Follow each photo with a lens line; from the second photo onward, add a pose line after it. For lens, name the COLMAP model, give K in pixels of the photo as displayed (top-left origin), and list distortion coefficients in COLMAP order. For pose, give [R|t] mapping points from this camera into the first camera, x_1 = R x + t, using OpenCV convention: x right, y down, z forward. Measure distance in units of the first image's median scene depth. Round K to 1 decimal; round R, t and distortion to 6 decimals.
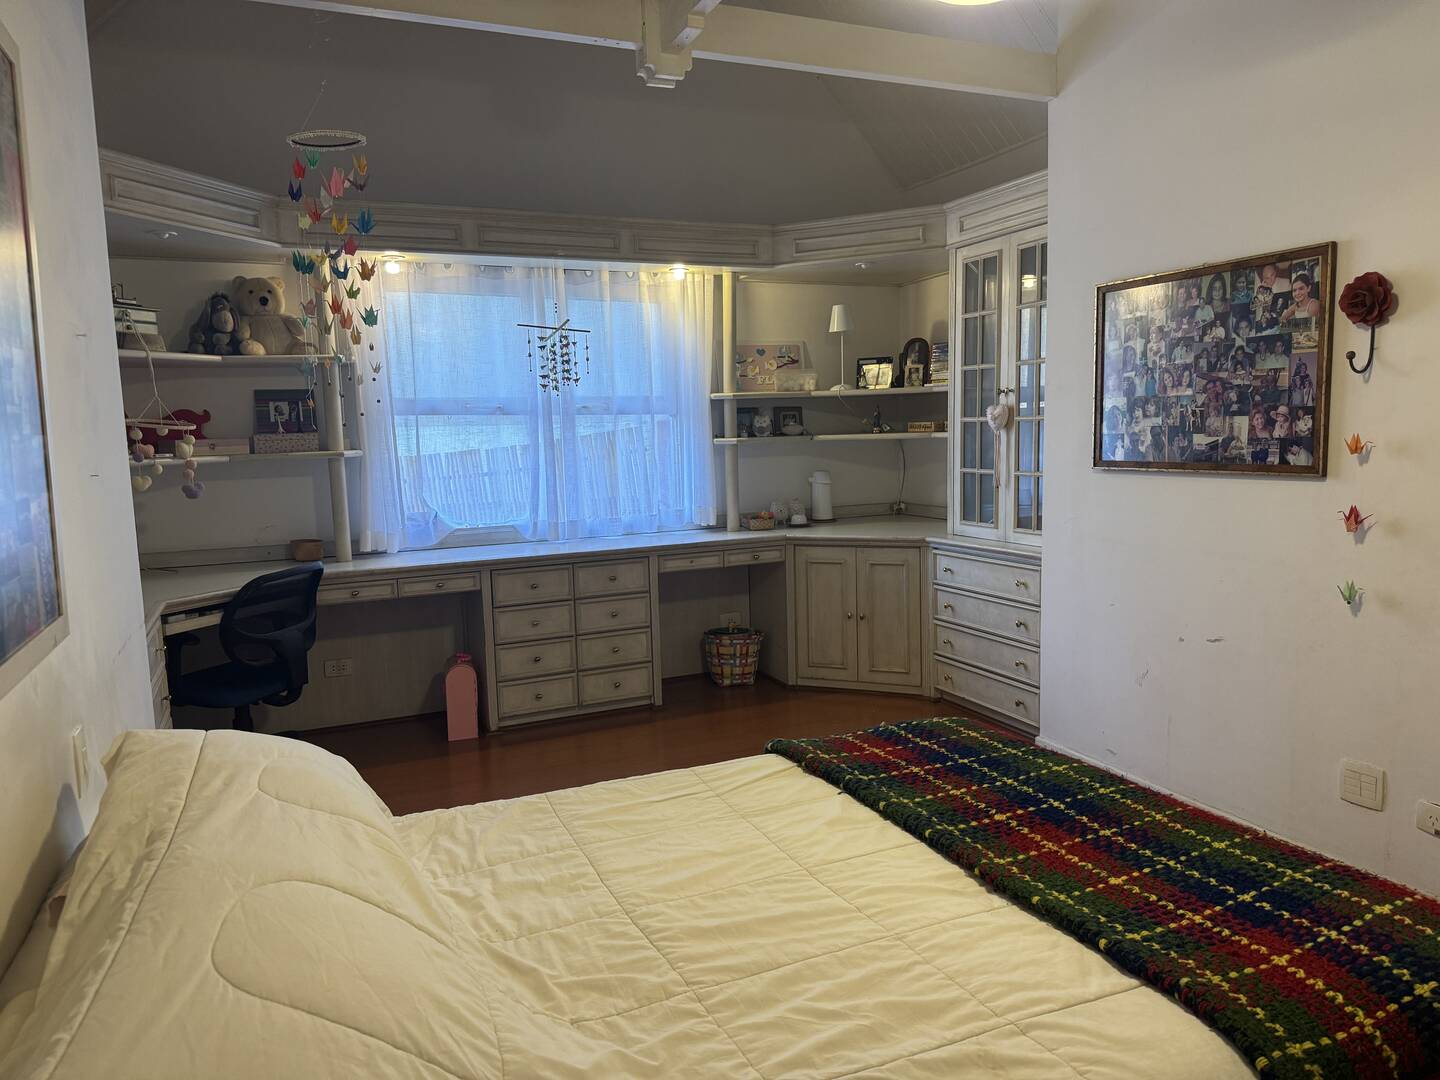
lens RADIAL K [[995.8, 0, 721.4], [0, 995.8, 539.1], [0, 0, 1]] dist [0.009917, -0.008063]
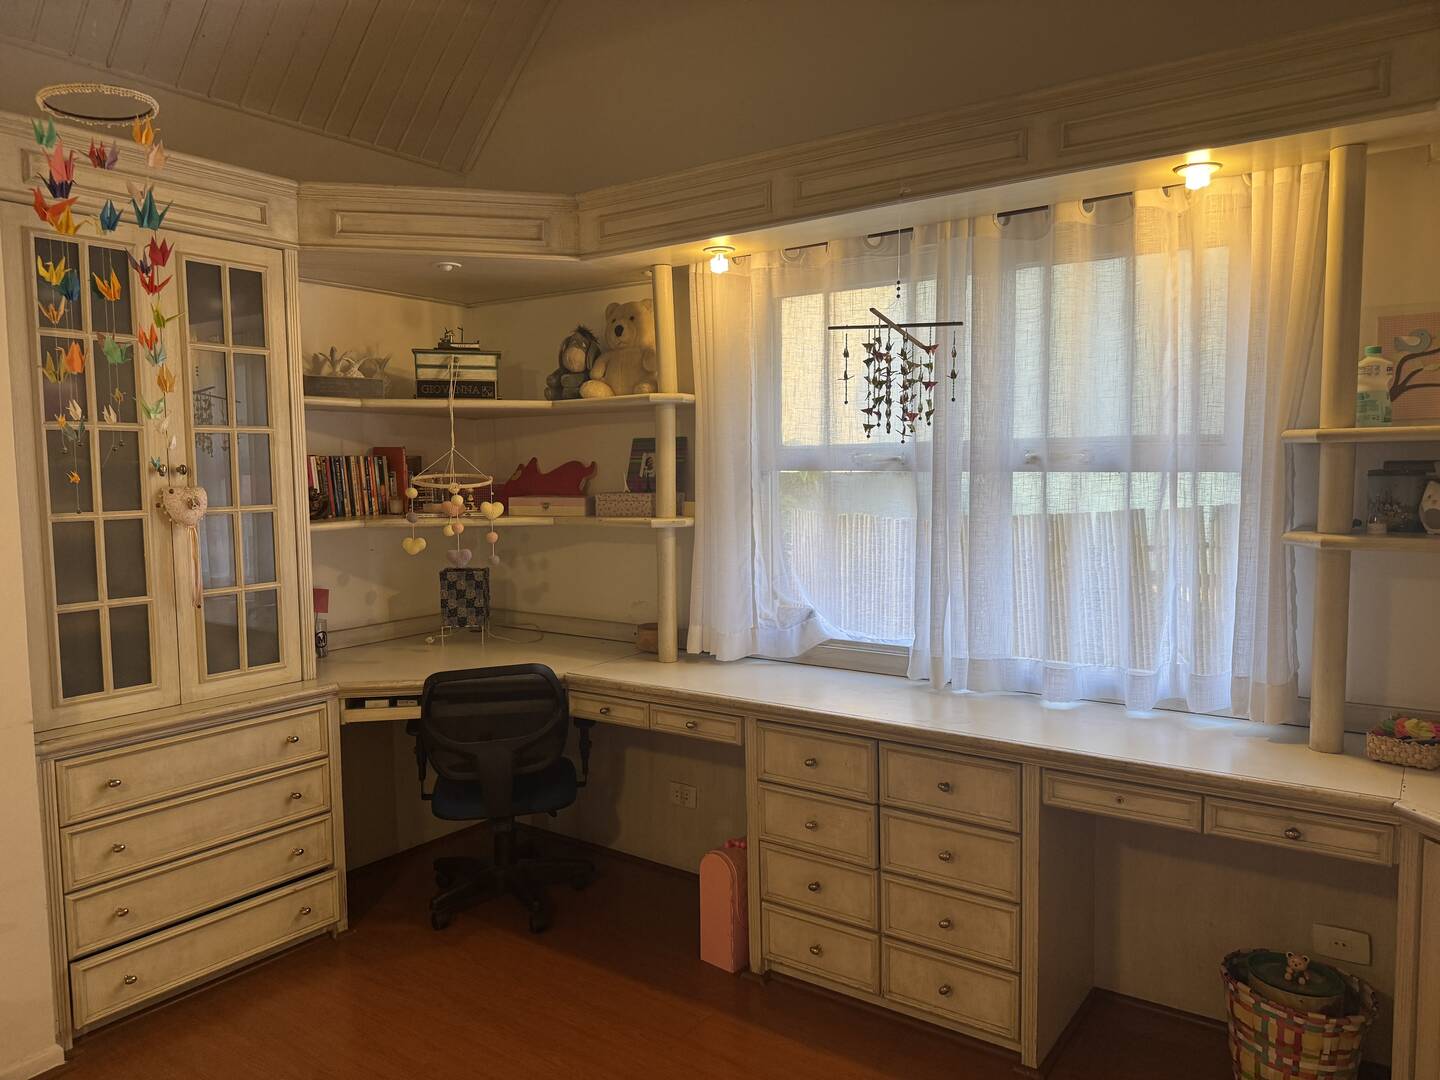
lens RADIAL K [[995.8, 0, 719.8], [0, 995.8, 540.5], [0, 0, 1]] dist [0.009917, -0.008063]
pose [[0.504881, 0.082868, -0.859202, 0.276797], [-0.104236, 0.993950, 0.034613, -0.097932], [0.856872, 0.072084, 0.510465, 0.626900]]
